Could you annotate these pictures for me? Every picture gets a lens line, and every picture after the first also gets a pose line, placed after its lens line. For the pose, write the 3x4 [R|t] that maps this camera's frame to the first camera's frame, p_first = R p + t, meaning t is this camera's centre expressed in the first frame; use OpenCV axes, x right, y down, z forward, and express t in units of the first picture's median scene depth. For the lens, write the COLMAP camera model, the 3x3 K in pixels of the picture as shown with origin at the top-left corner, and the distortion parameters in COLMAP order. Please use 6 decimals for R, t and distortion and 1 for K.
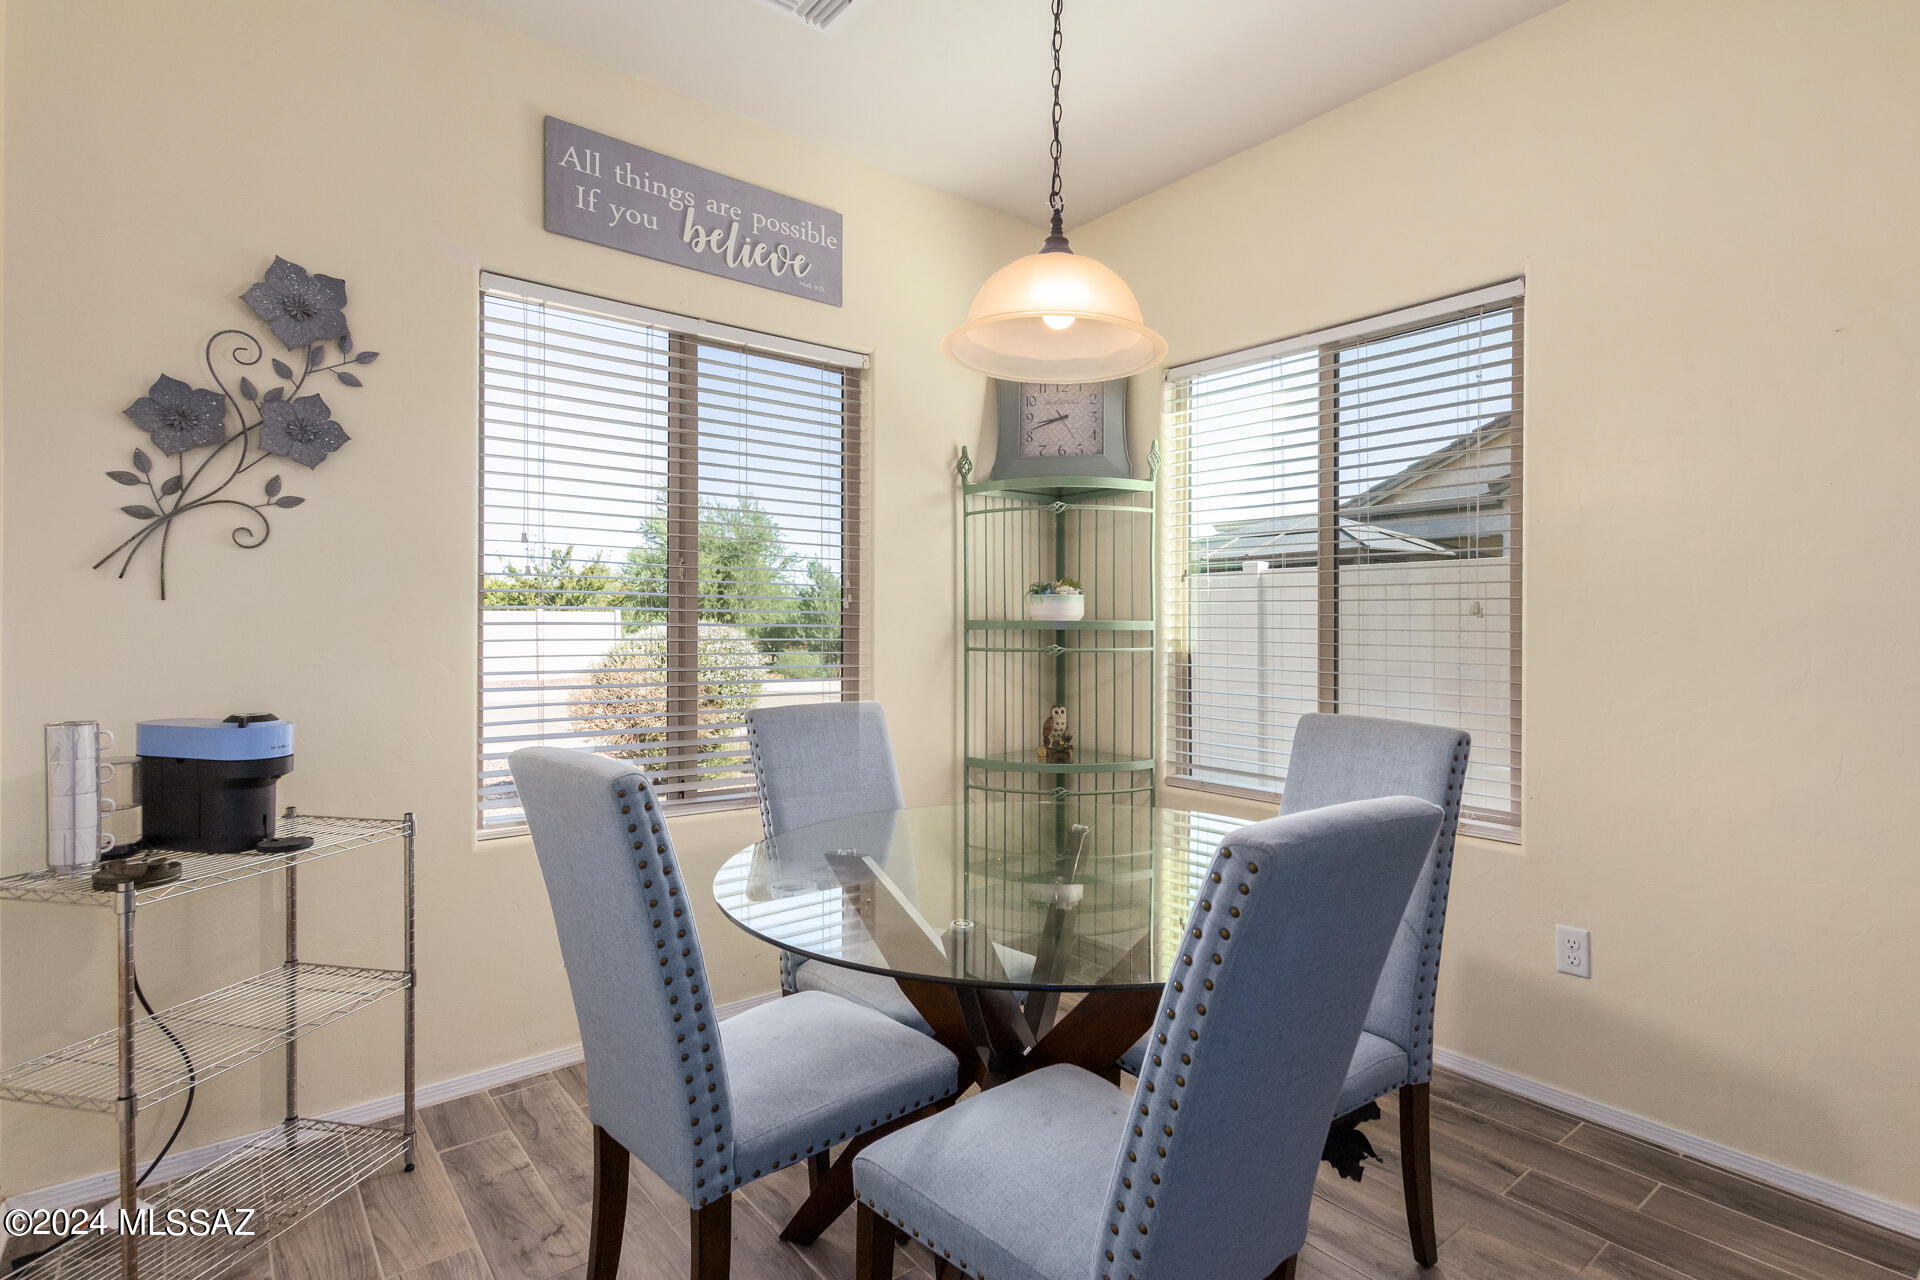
lens RADIAL K [[938.1, 0, 963.0], [0, 938.1, 638.6], [0, 0, 1]] dist [0.006679, 0.002108]
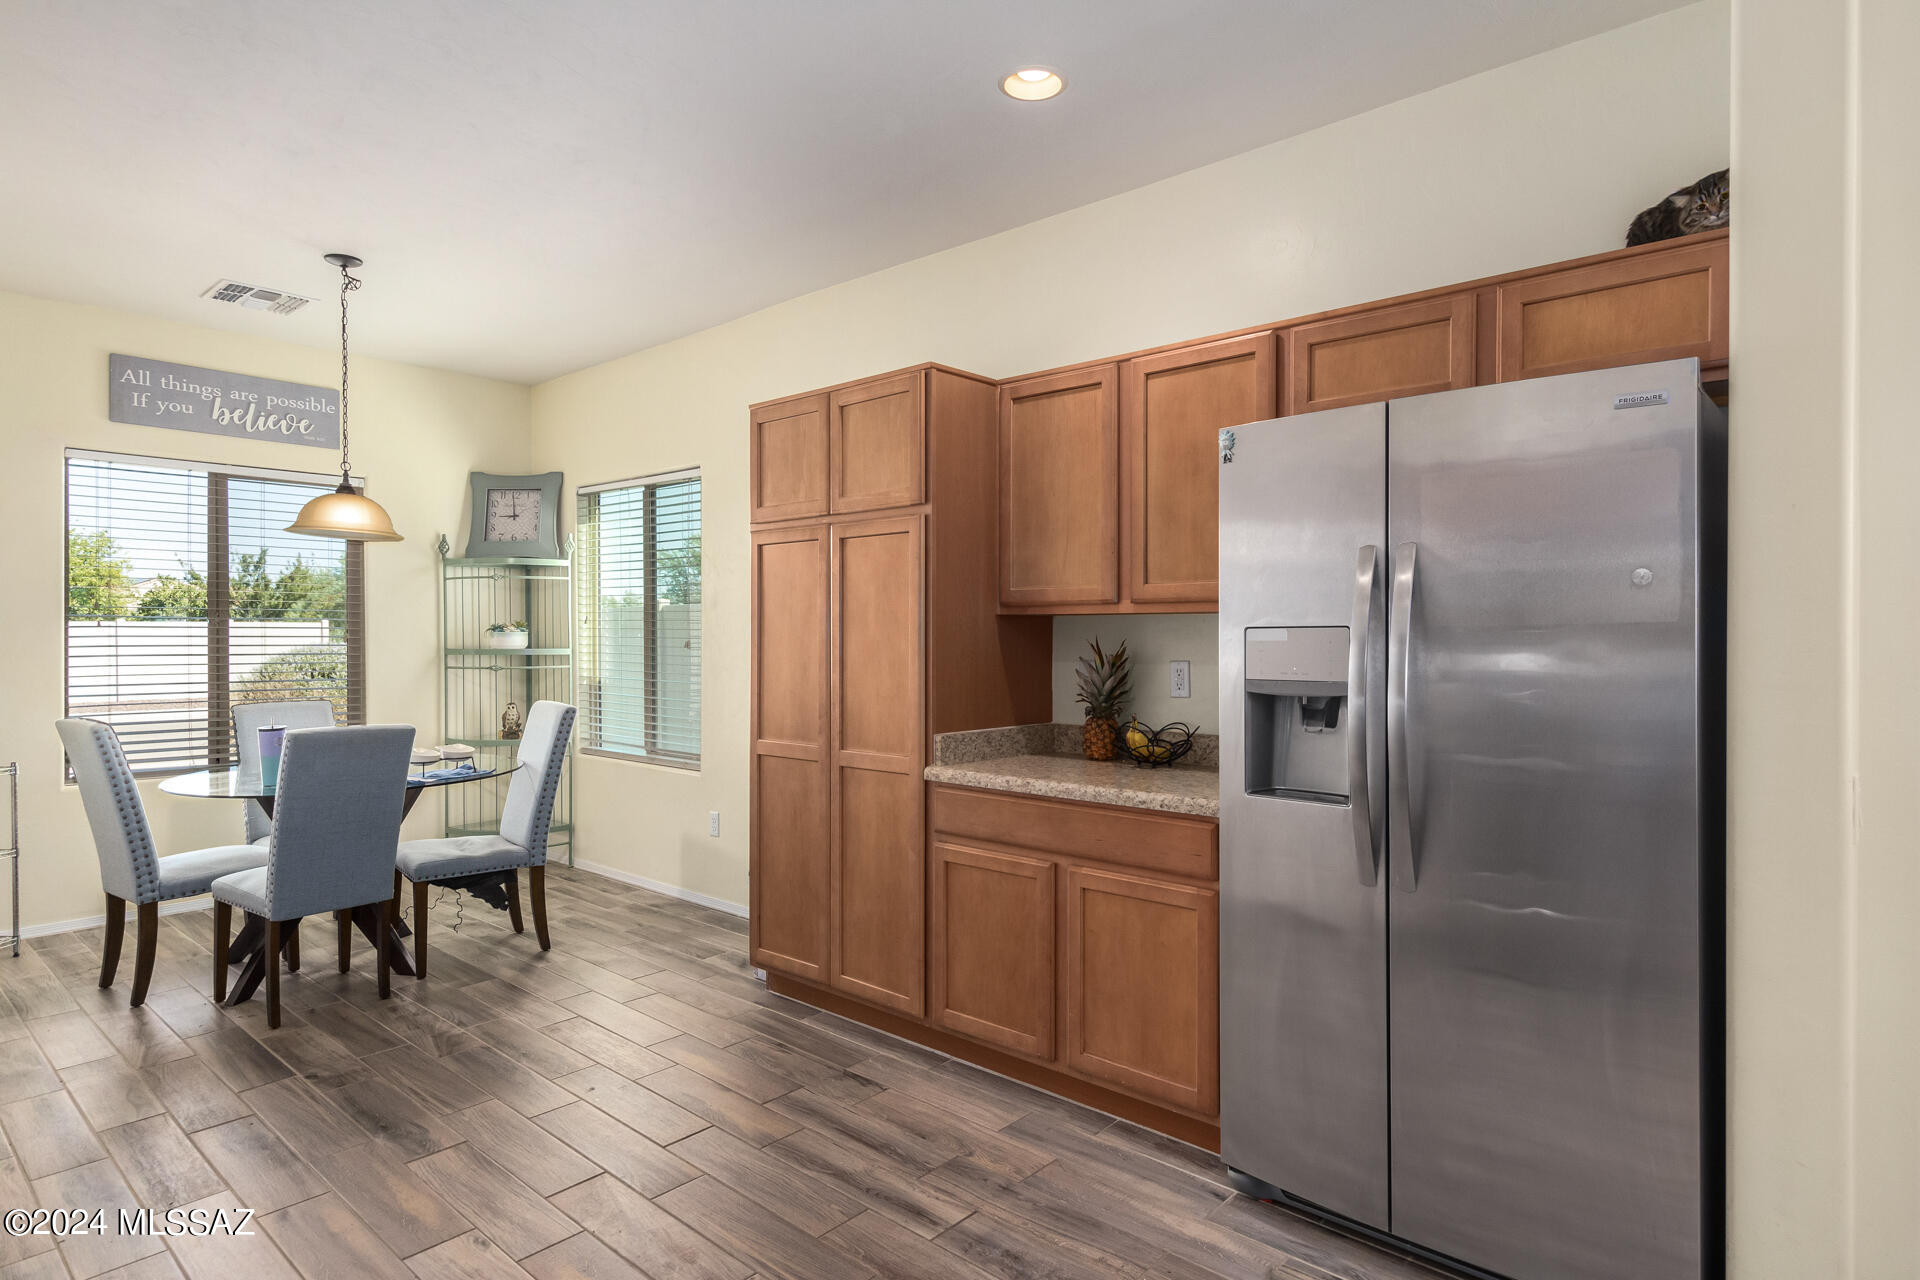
lens RADIAL K [[1050.0, 0, 969.8], [0, 1050.0, 646.5], [0, 0, 1]] dist [0.021616, -0.010293]
pose [[0.986456, -0.006135, 0.163910, 0.663325], [0.005789, 0.999980, 0.002590, -0.026490], [-0.163923, -0.001606, 0.986472, -0.979077]]
